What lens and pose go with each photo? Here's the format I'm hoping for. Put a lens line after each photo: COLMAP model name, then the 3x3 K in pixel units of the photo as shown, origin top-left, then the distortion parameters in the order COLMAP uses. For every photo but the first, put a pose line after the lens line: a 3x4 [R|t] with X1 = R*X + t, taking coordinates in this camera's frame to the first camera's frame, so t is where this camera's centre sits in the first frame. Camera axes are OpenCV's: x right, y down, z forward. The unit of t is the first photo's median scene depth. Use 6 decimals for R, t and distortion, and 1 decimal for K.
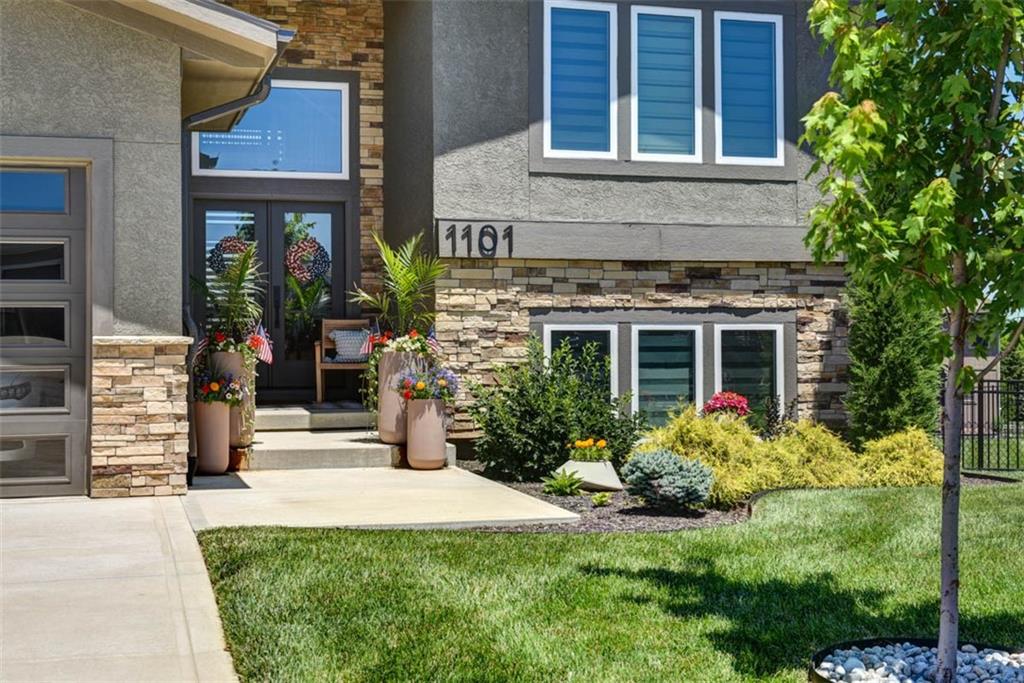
lens RADIAL K [[1392.8, 0, 512.0], [0, 1392.8, 340.6], [0, 0, 1]] dist [-0.002188, 0.000000]
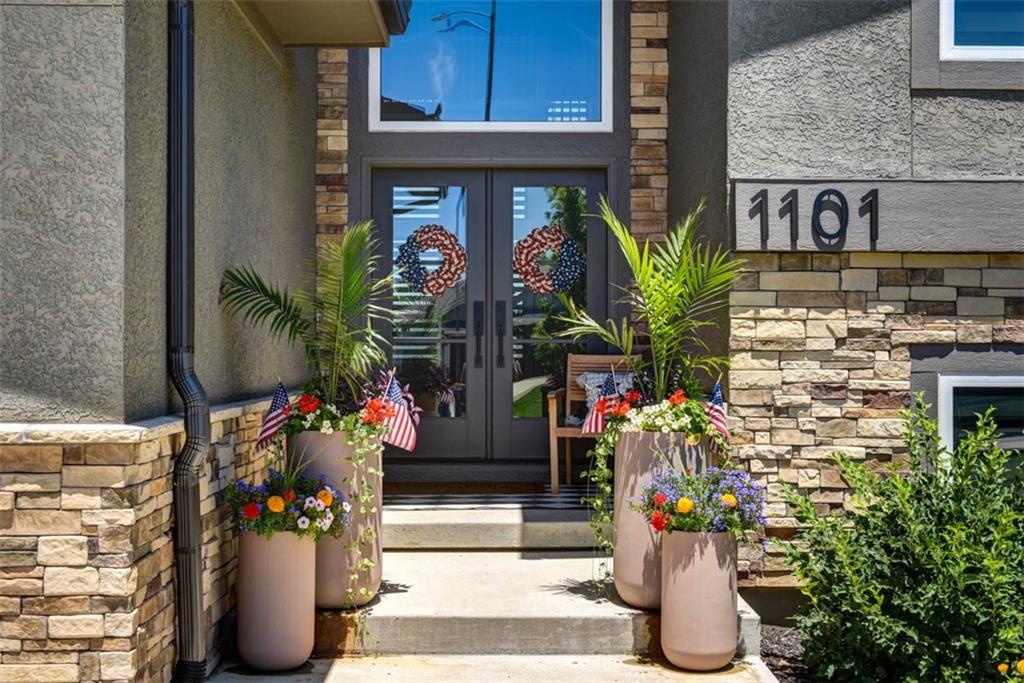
lens RADIAL K [[1392.8, 0, 510.5], [0, 1392.8, 341.7], [0, 0, 1]] dist [-0.002188, 0.000000]
pose [[0.964698, 0.004322, -0.263324, 0.005237], [-0.005009, 0.999986, -0.001936, -0.023284], [0.263312, 0.003187, 0.964706, 0.457978]]
